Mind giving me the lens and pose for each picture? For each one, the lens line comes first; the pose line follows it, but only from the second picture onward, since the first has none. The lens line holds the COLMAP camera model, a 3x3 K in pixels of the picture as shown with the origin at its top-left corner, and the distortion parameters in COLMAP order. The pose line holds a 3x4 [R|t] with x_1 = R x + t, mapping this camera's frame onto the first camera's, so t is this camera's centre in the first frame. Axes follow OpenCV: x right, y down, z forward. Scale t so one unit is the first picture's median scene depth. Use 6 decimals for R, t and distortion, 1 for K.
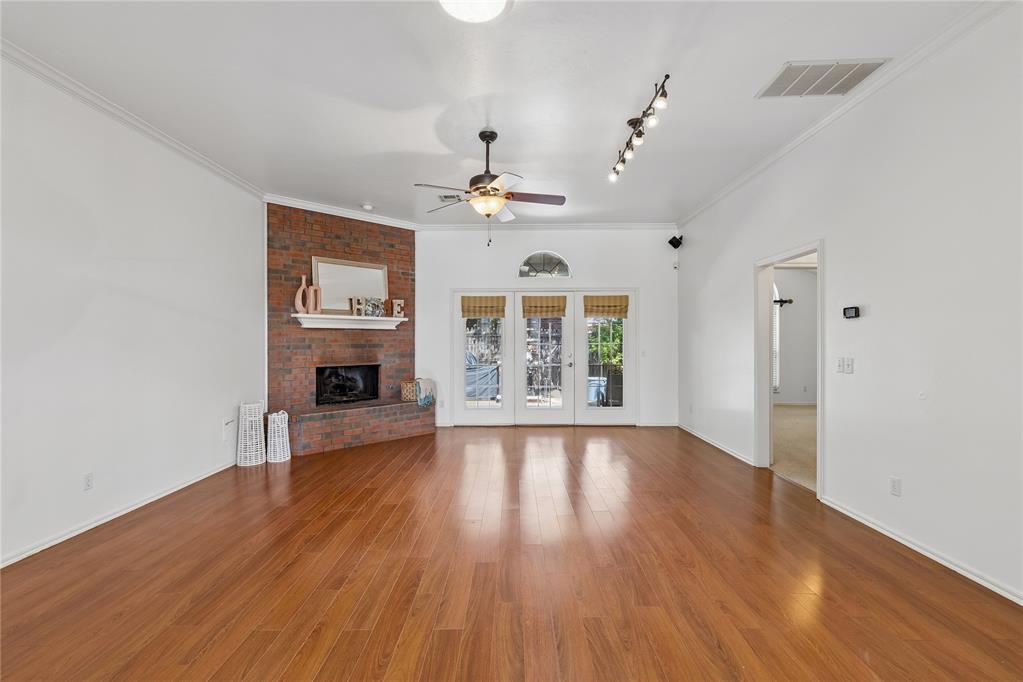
lens RADIAL K [[461.1, 0, 512.4], [0, 461.1, 341.1], [0, 0, 1]] dist [0.002927, -0.002668]
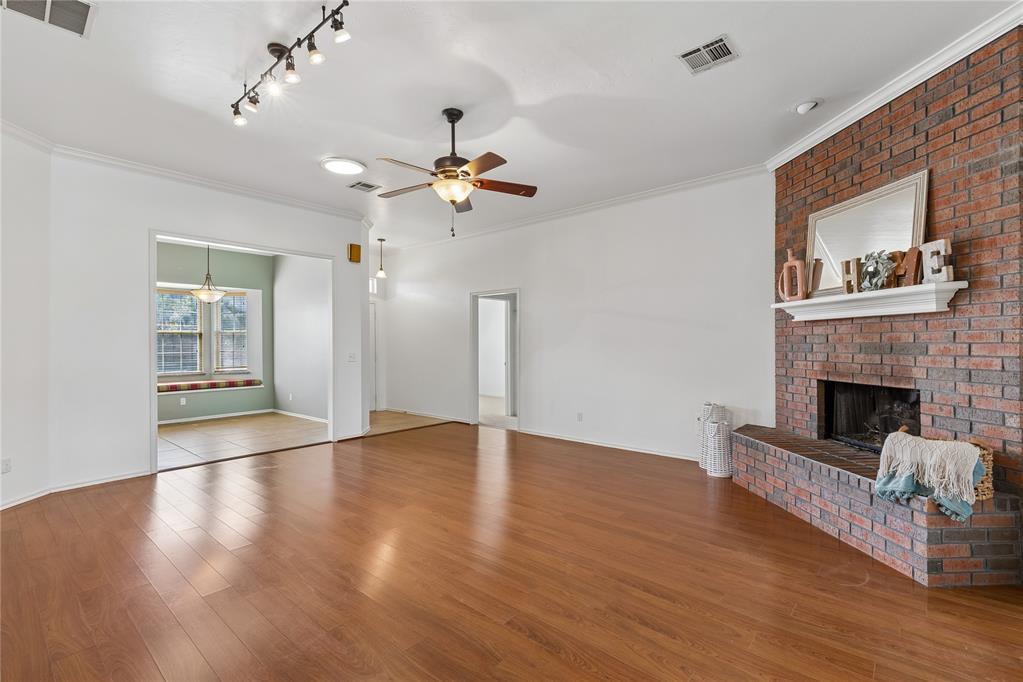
lens RADIAL K [[461.1, 0, 510.1], [0, 461.1, 337.1], [0, 0, 1]] dist [0.002927, -0.002668]
pose [[-0.656438, -0.002982, -0.754374, 0.347111], [0.006130, 0.999938, -0.009287, -0.000411], [0.754355, -0.010721, -0.656379, 1.044154]]
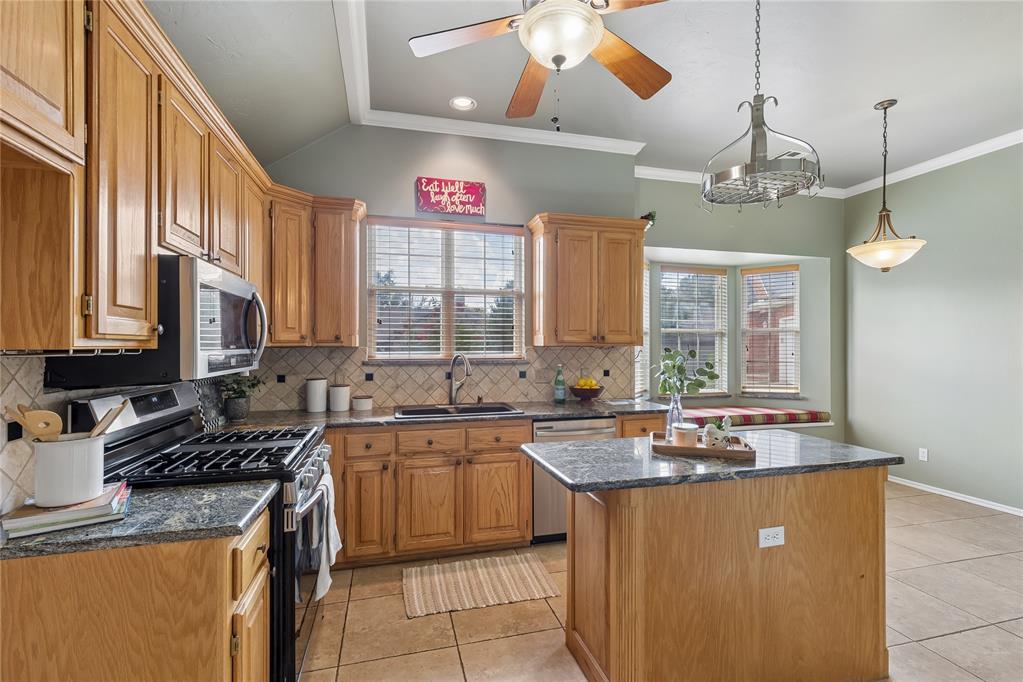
lens RADIAL K [[461.1, 0, 510.5], [0, 461.1, 341.6], [0, 0, 1]] dist [0.002927, -0.002668]
pose [[-0.967691, -0.004640, -0.252098, 0.537368], [-0.004412, 0.999989, -0.001471, -0.009888], [0.252102, -0.000311, -0.967701, 0.207113]]
